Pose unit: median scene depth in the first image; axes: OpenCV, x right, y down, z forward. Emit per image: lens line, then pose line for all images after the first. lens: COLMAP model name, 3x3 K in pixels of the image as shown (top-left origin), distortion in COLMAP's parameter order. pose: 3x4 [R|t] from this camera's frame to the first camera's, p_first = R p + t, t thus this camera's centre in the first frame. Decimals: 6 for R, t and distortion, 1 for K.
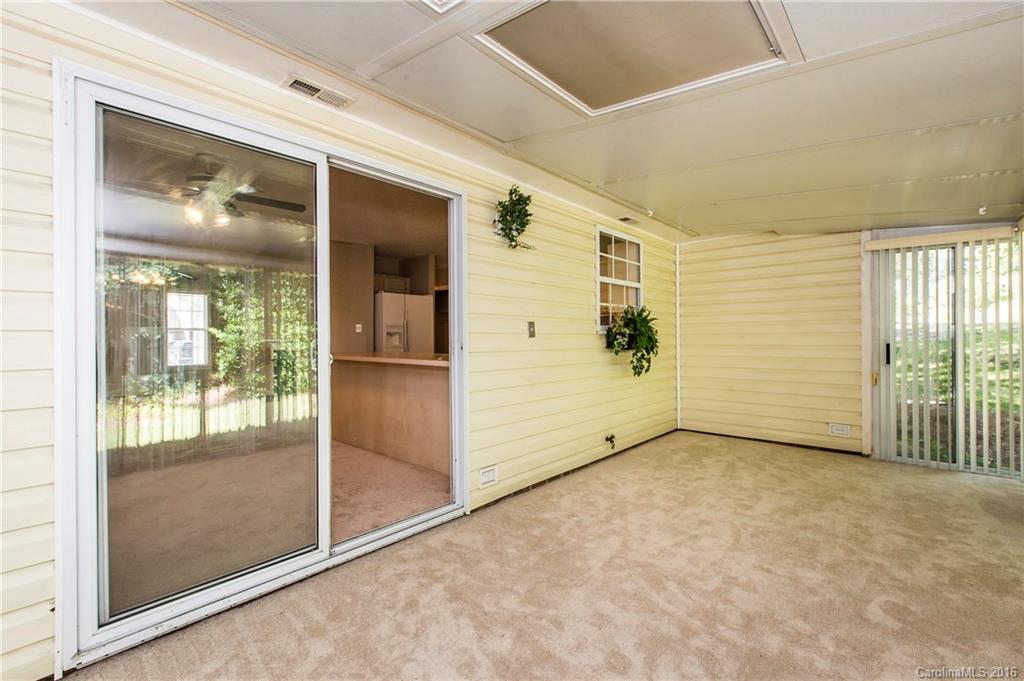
lens RADIAL K [[459.5, 0, 513.0], [0, 459.5, 339.4], [0, 0, 1]] dist [0.002438, -0.001202]
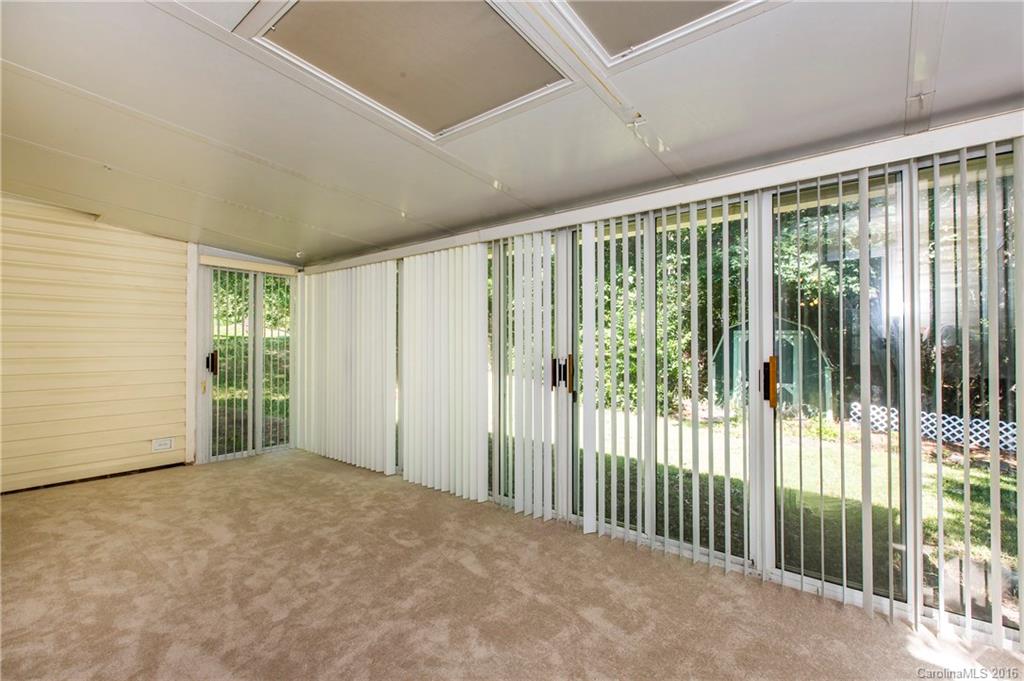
lens RADIAL K [[459.5, 0, 514.5], [0, 459.5, 339.8], [0, 0, 1]] dist [0.002438, -0.001202]
pose [[-0.065156, 0.019746, 0.997680, -0.409554], [0.000137, 0.999804, -0.019779, -0.000998], [-0.997875, -0.001152, -0.065146, 0.475419]]
